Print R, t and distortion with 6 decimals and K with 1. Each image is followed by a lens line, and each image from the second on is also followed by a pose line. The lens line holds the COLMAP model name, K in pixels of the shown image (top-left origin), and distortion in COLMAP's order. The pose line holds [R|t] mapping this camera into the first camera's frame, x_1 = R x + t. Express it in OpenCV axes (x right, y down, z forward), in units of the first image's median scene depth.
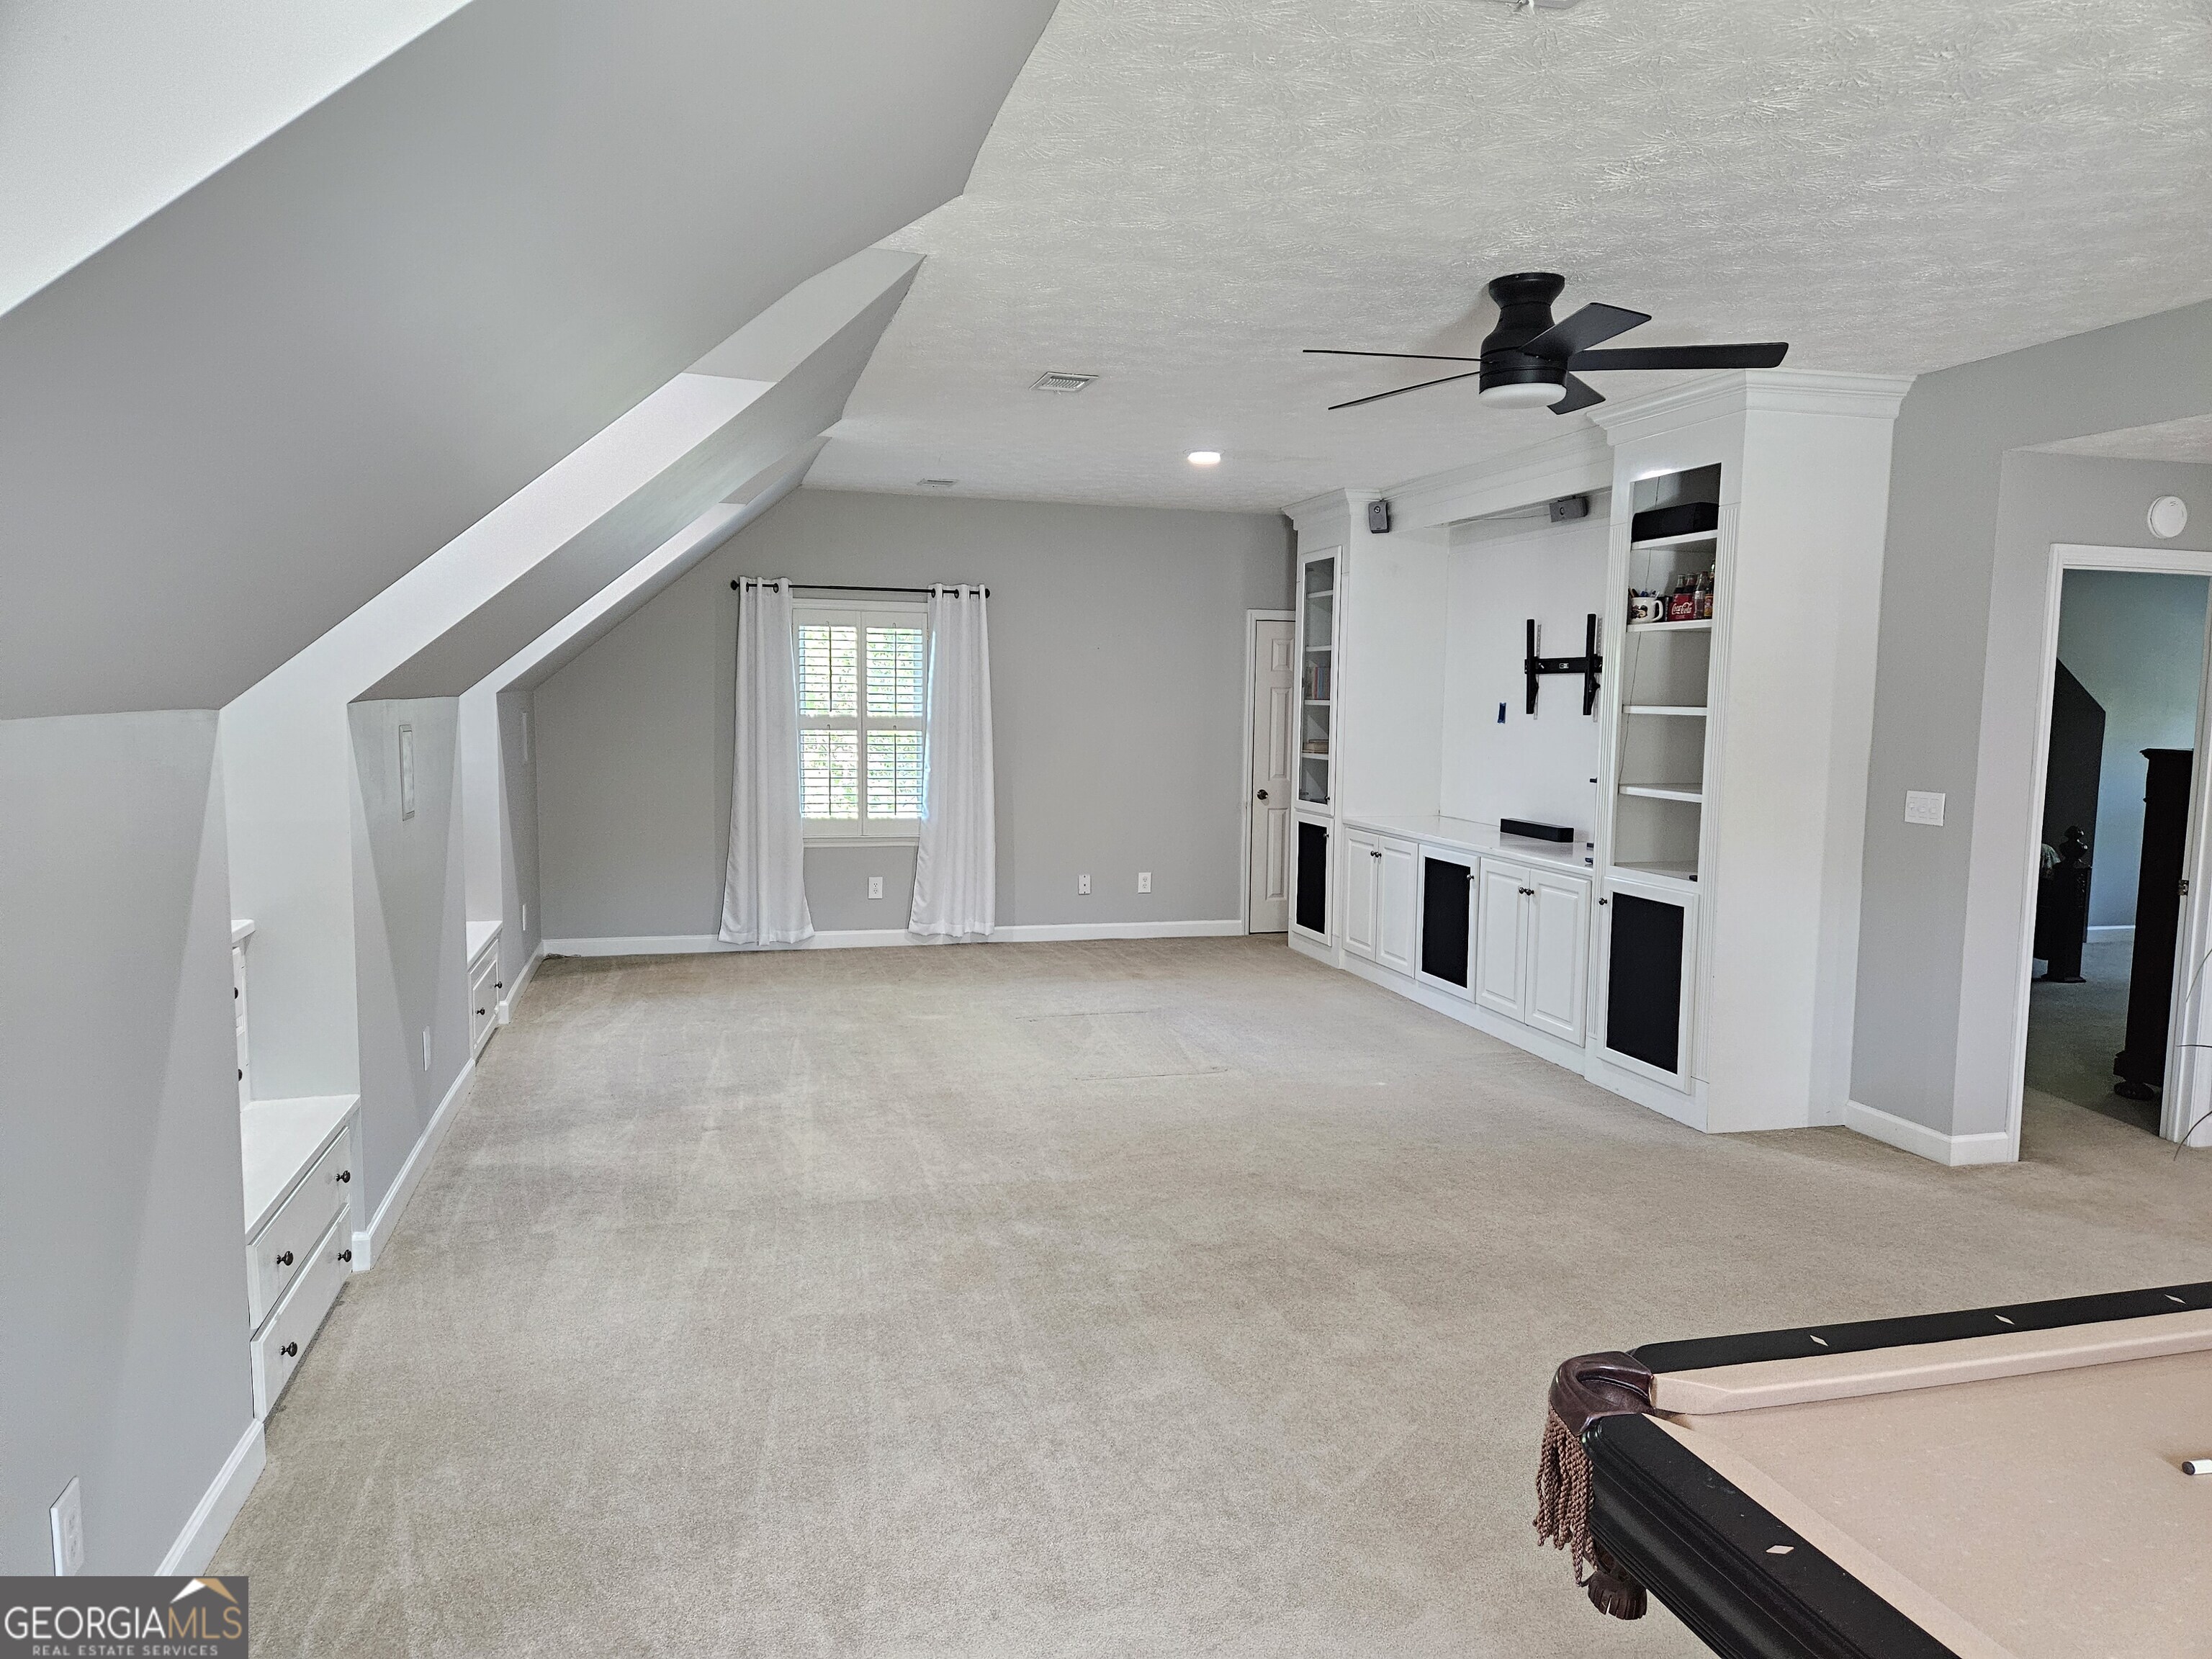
lens RADIAL K [[1479.8, 0, 1106.0], [0, 1479.8, 829.5], [0, 0, 1]] dist [0.098106, -0.096505]
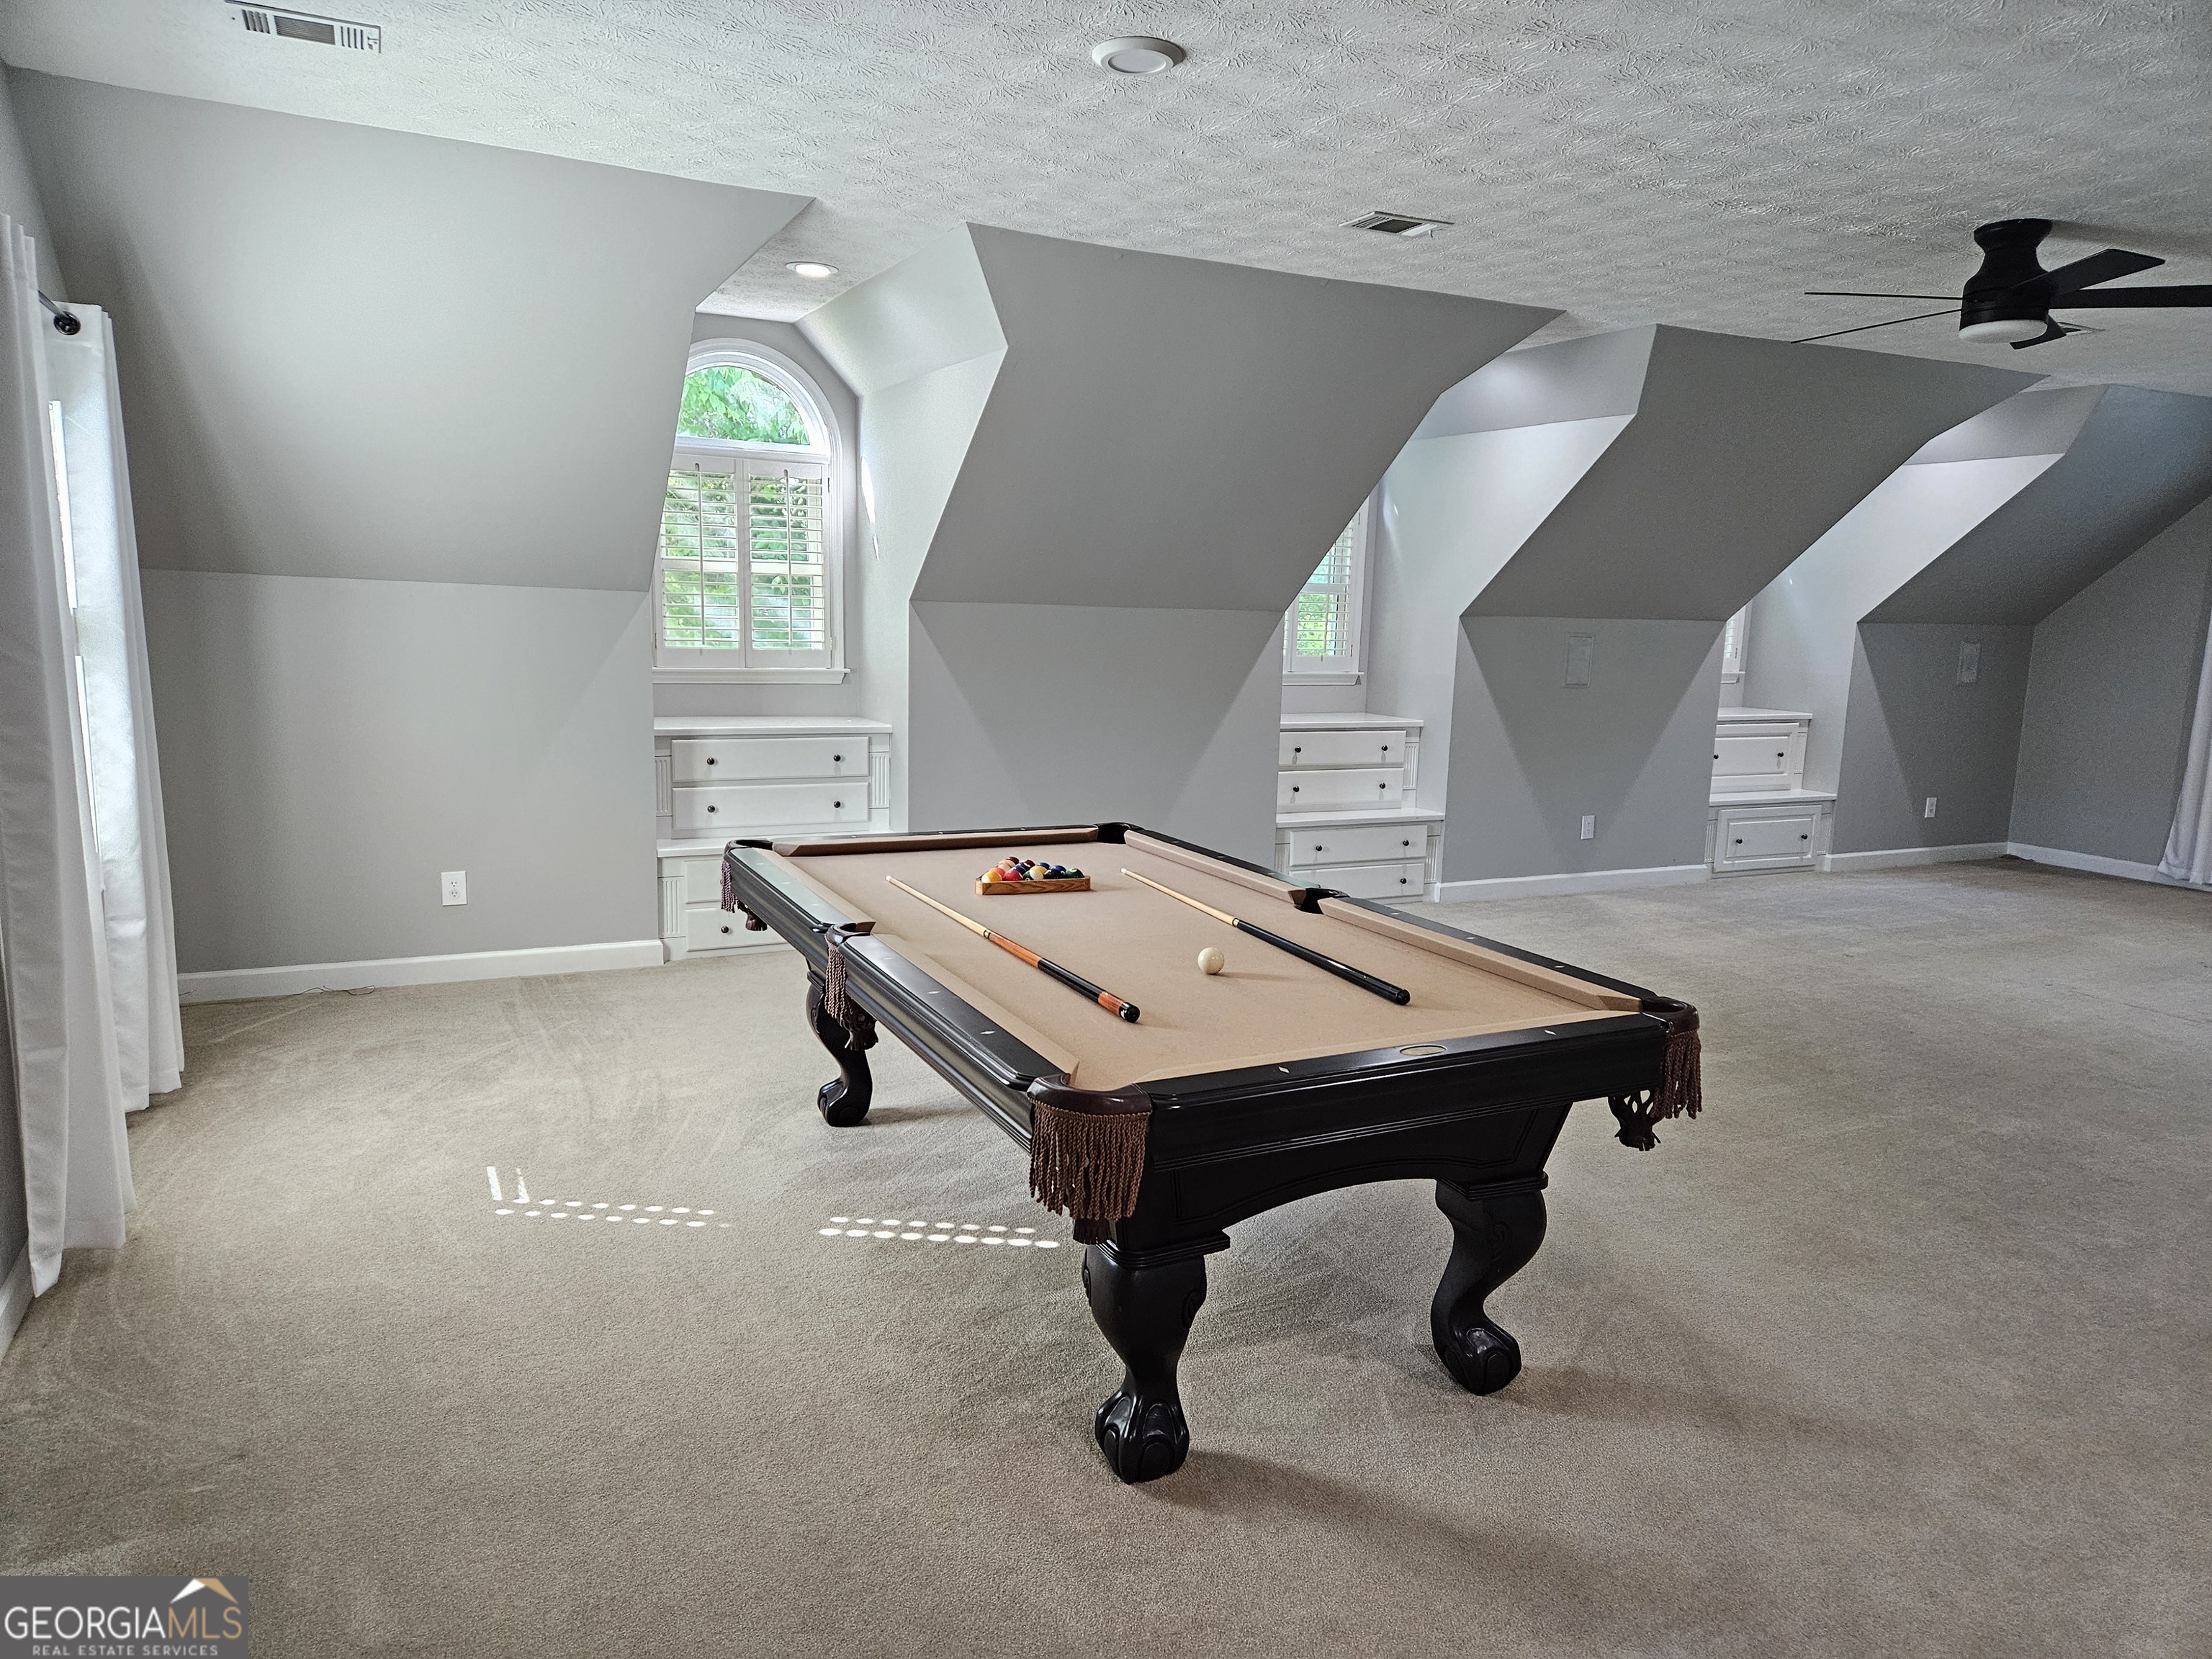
lens RADIAL K [[1465.2, 0, 1122.6], [0, 1465.2, 828.7], [0, 0, 1]] dist [0.098877, -0.093656]
pose [[0.193986, 0.139919, -0.970975, 0.597405], [-0.119564, 0.985770, 0.118164, 0.008550], [0.973691, 0.093172, 0.207955, 0.089614]]
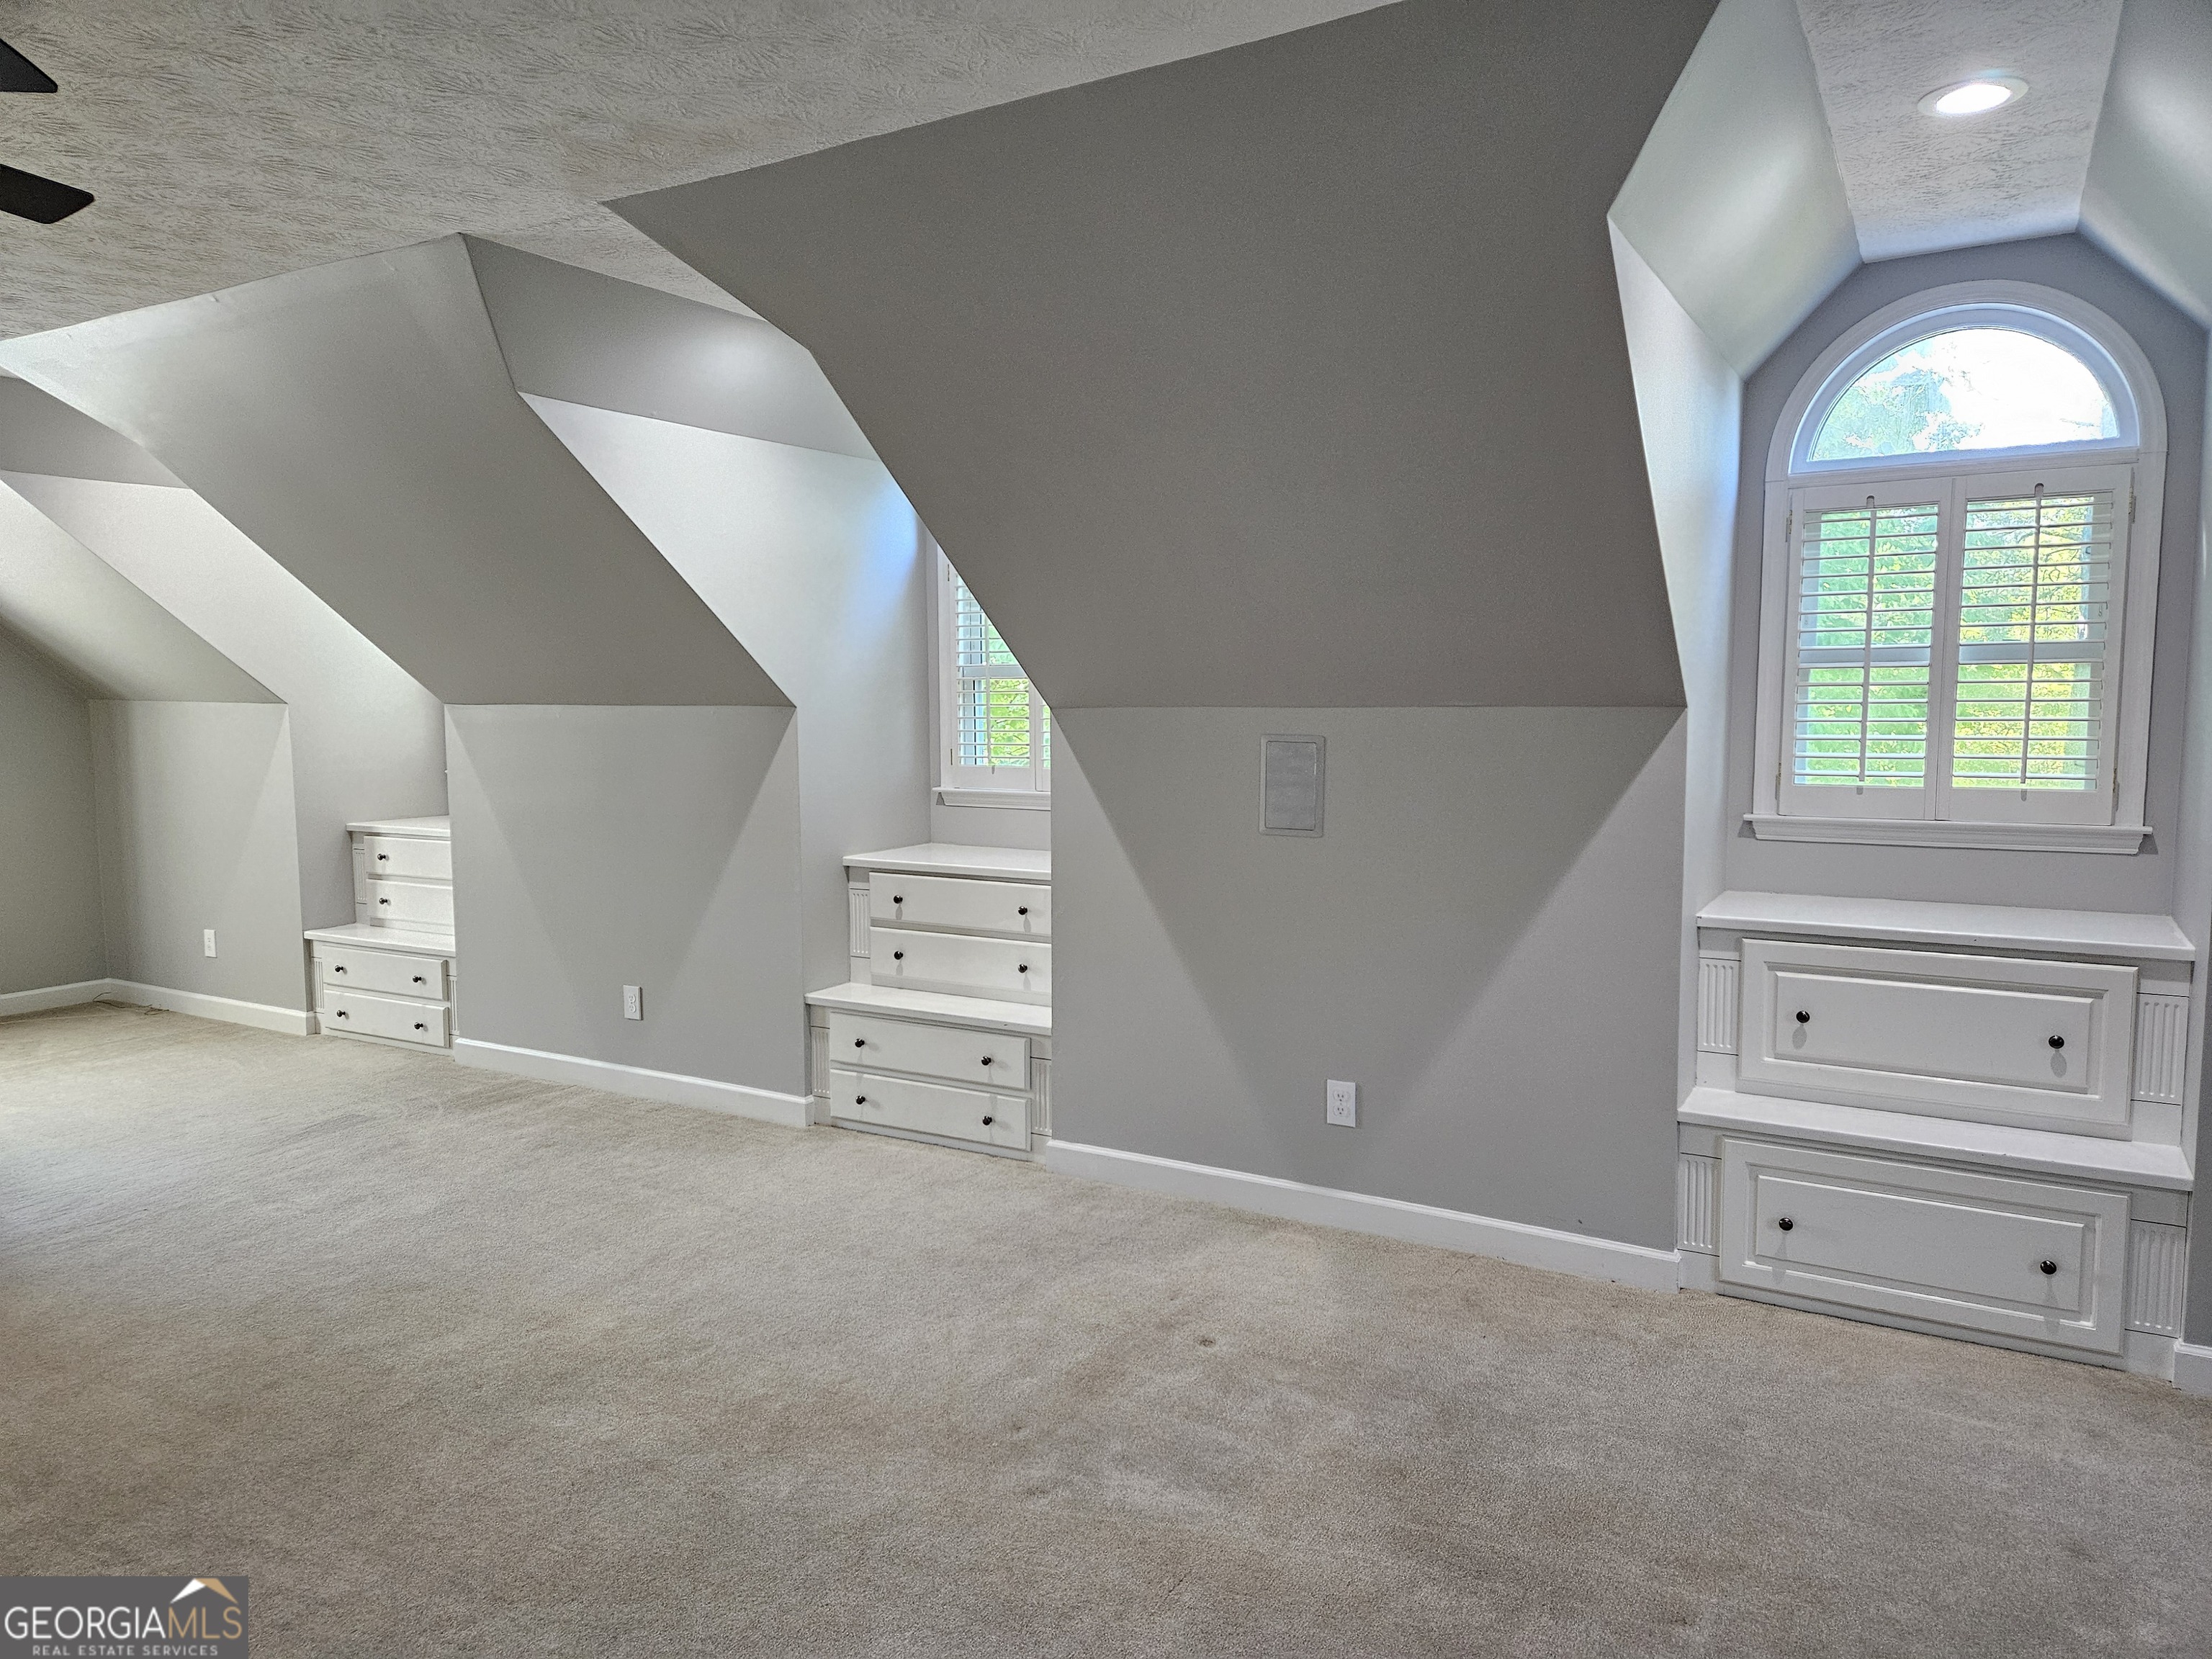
lens RADIAL K [[1479.8, 0, 1106.0], [0, 1479.8, 829.5], [0, 0, 1]] dist [0.098106, -0.096505]
pose [[-0.721371, 0.056556, -0.690236, 0.132024], [-0.068705, 0.985899, 0.152587, -0.075337], [0.689132, 0.157494, -0.707313, 0.853120]]
